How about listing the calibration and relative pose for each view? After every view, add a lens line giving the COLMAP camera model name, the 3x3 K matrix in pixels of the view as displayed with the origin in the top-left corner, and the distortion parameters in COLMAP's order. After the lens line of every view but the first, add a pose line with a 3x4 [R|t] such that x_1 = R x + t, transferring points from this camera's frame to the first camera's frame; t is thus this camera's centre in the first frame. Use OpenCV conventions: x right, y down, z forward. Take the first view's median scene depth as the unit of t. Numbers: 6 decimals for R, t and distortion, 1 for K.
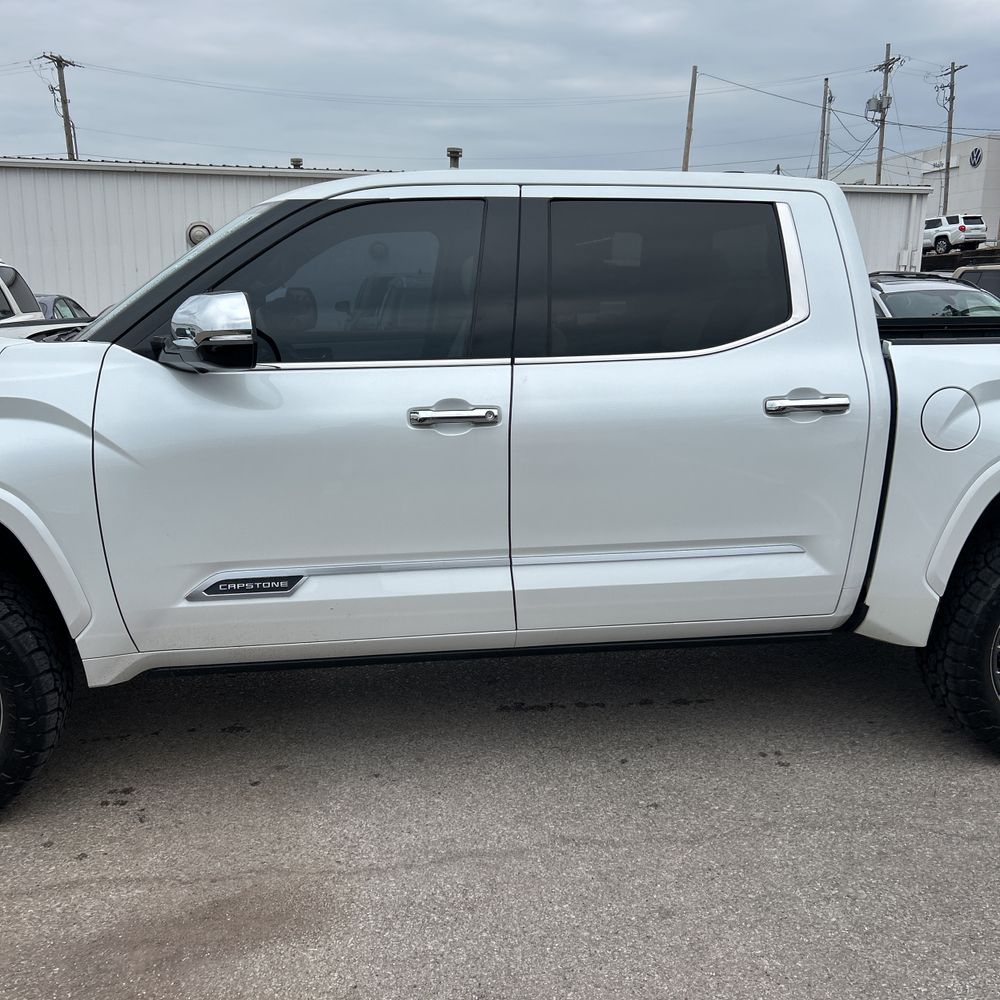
lens RADIAL K [[1018.3, 0, 510.5], [0, 1018.3, 506.6], [0, 0, 1]] dist [0.035730, -0.006696]
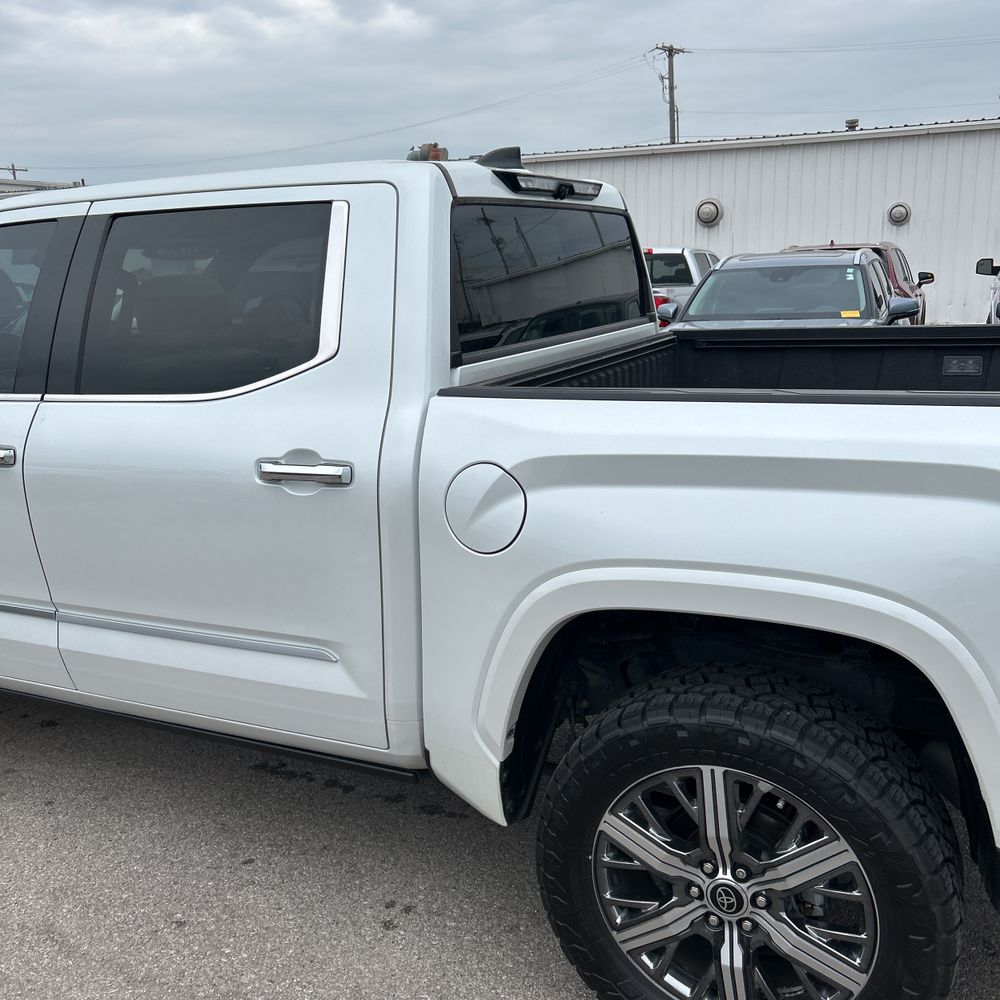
lens RADIAL K [[1018.5, 0, 496.6], [0, 1018.5, 502.1], [0, 0, 1]] dist [0.051793, -0.051483]
pose [[0.822680, 0.099967, -0.559647, 0.812136], [-0.086338, 0.994969, 0.050810, -0.124443], [0.561911, 0.006518, 0.827172, 0.443182]]
